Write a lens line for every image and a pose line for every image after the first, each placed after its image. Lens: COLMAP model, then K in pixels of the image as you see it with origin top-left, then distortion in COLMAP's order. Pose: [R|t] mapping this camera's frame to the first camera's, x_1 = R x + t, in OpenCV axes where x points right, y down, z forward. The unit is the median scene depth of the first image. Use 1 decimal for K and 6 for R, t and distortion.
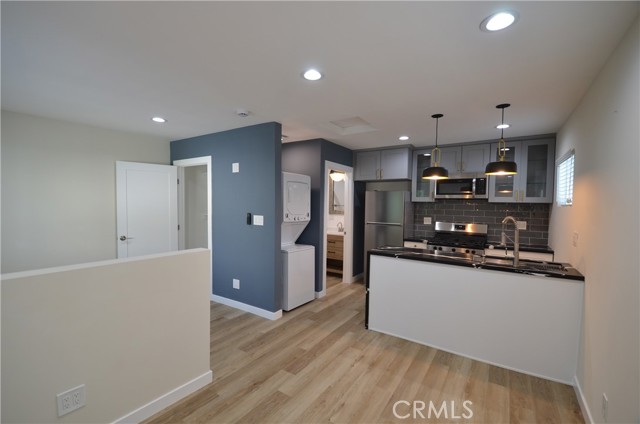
lens RADIAL K [[276.9, 0, 315.8], [0, 276.9, 213.9], [0, 0, 1]] dist [-0.009085, -0.000598]
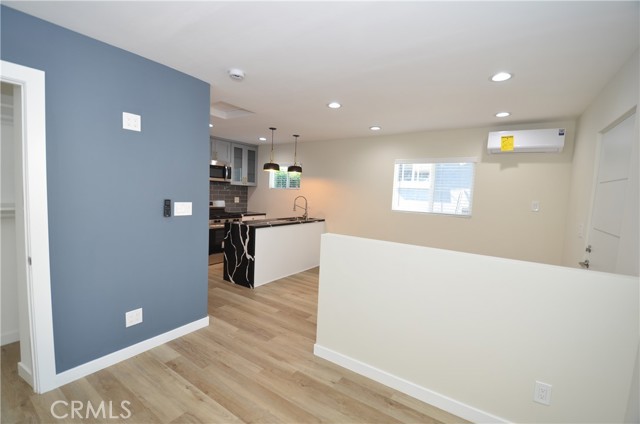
lens RADIAL K [[276.9, 0, 315.8], [0, 276.9, 213.9], [0, 0, 1]] dist [-0.009085, -0.000598]
pose [[0.006710, -0.094311, 0.995520, -0.750108], [-0.008558, 0.995501, 0.094367, -0.028506], [-0.999941, -0.009153, 0.005872, 0.521464]]
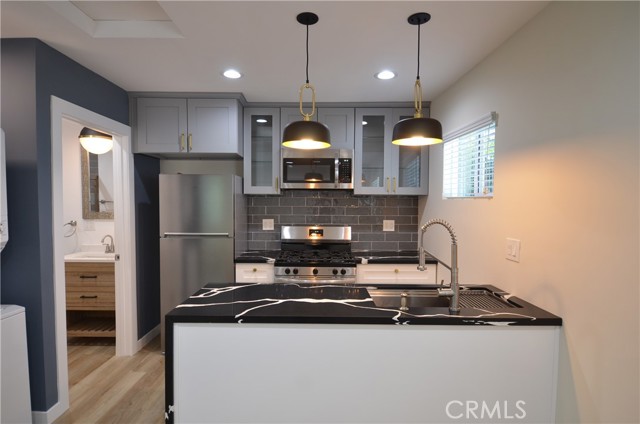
lens RADIAL K [[340.7, 0, 314.9], [0, 340.7, 212.6], [0, 0, 1]] dist [0.002042, -0.000407]
pose [[0.826441, -0.031885, 0.562120, 0.065898], [0.028195, 0.999486, 0.015241, -0.012242], [-0.562317, 0.003253, 0.826915, 0.337411]]
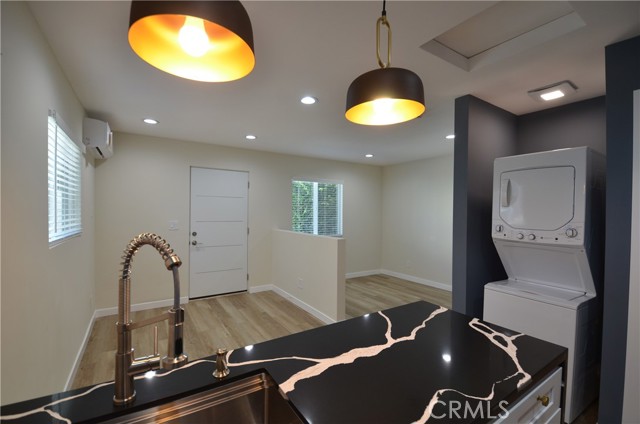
lens RADIAL K [[276.9, 0, 315.8], [0, 276.9, 213.9], [0, 0, 1]] dist [-0.009085, -0.000598]
pose [[-0.394450, -0.007078, -0.918890, 0.519066], [-0.047990, 0.998764, 0.012907, -0.011792], [0.917663, 0.049189, -0.394302, 0.736142]]
